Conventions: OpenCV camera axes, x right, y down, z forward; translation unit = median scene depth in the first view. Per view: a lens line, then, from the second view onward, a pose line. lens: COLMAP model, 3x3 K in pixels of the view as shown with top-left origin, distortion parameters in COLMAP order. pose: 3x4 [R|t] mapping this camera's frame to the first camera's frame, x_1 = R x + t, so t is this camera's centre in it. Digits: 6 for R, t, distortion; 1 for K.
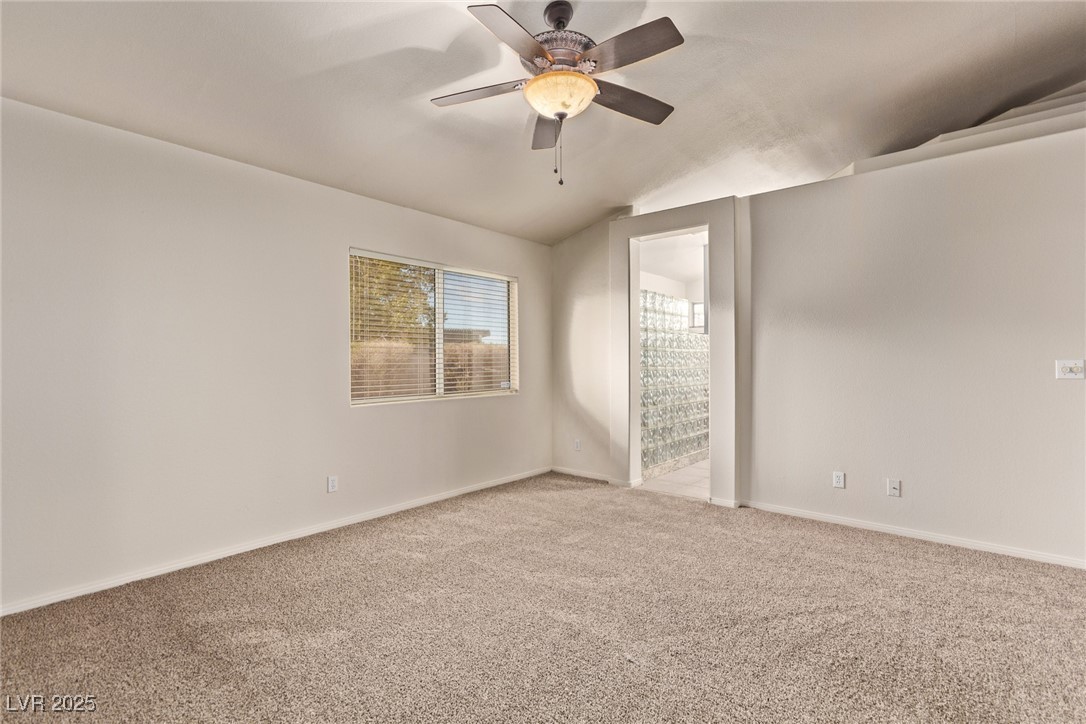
lens RADIAL K [[506.1, 0, 547.1], [0, 506.1, 365.4], [0, 0, 1]] dist [0.006673, 0.000712]
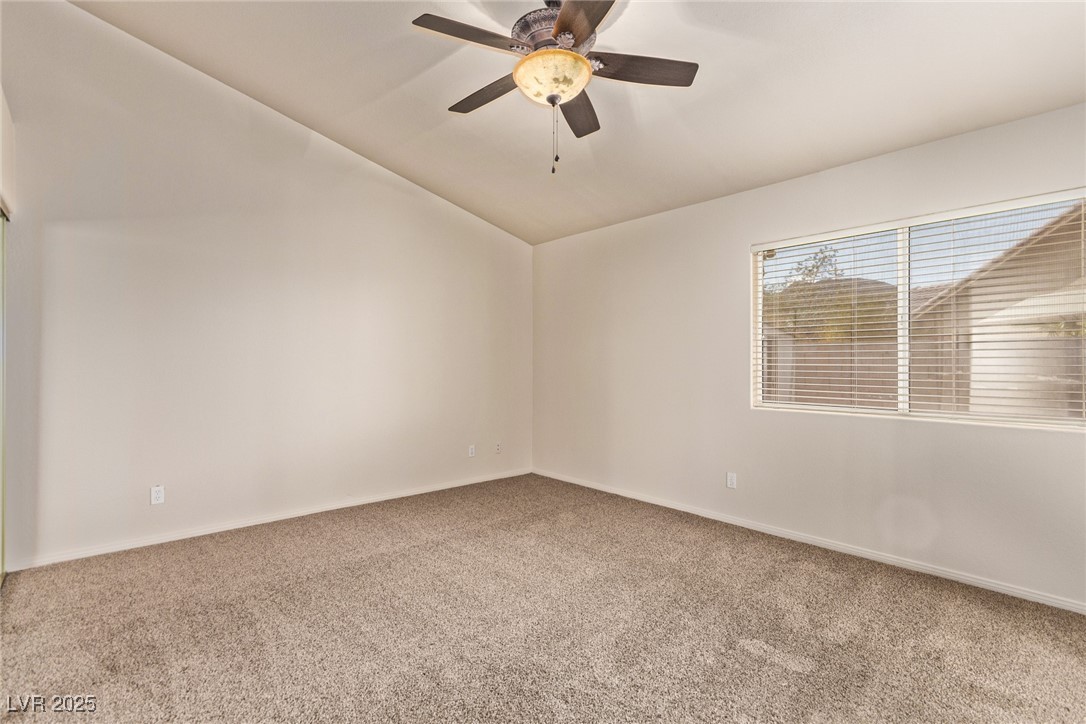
lens RADIAL K [[506.1, 0, 549.9], [0, 506.1, 360.5], [0, 0, 1]] dist [0.006673, 0.000712]
pose [[-0.141473, -0.005081, -0.989929, 0.588656], [-0.009823, 0.999945, -0.003729, -0.004121], [0.989893, 0.009196, -0.141515, 0.694809]]
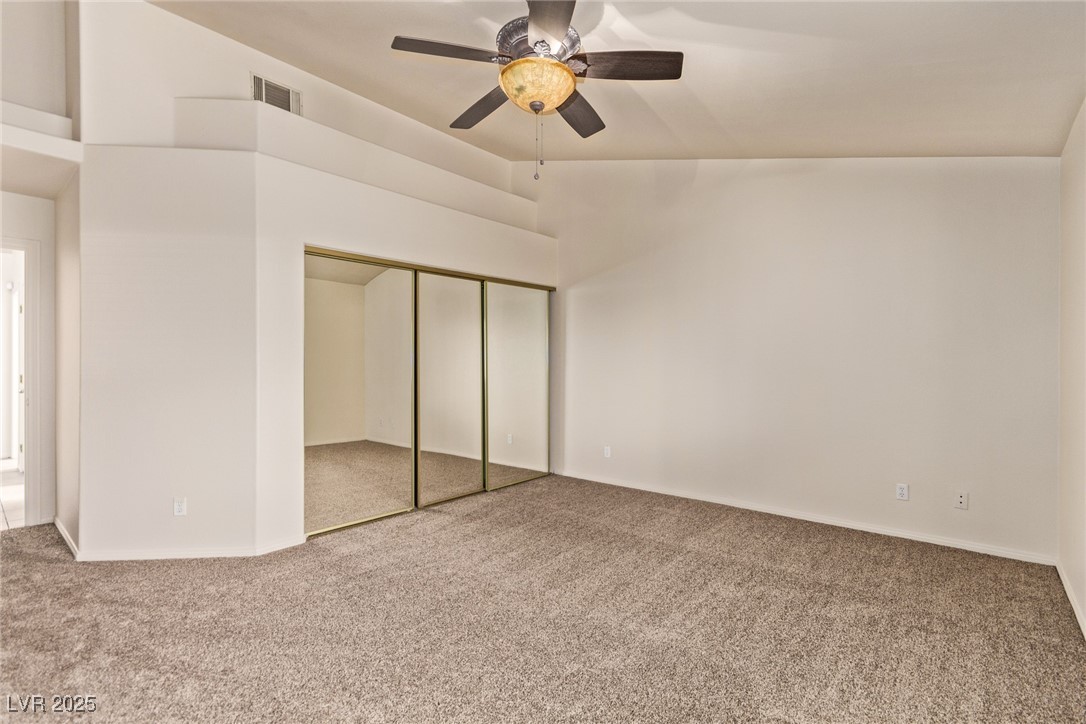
lens RADIAL K [[506.1, 0, 550.9], [0, 506.1, 358.5], [0, 0, 1]] dist [0.006673, 0.000712]
pose [[-0.999980, -0.002957, -0.005505, -0.001189], [-0.002964, 0.999995, 0.001275, -0.015121], [0.005501, 0.001292, -0.999984, 1.213955]]
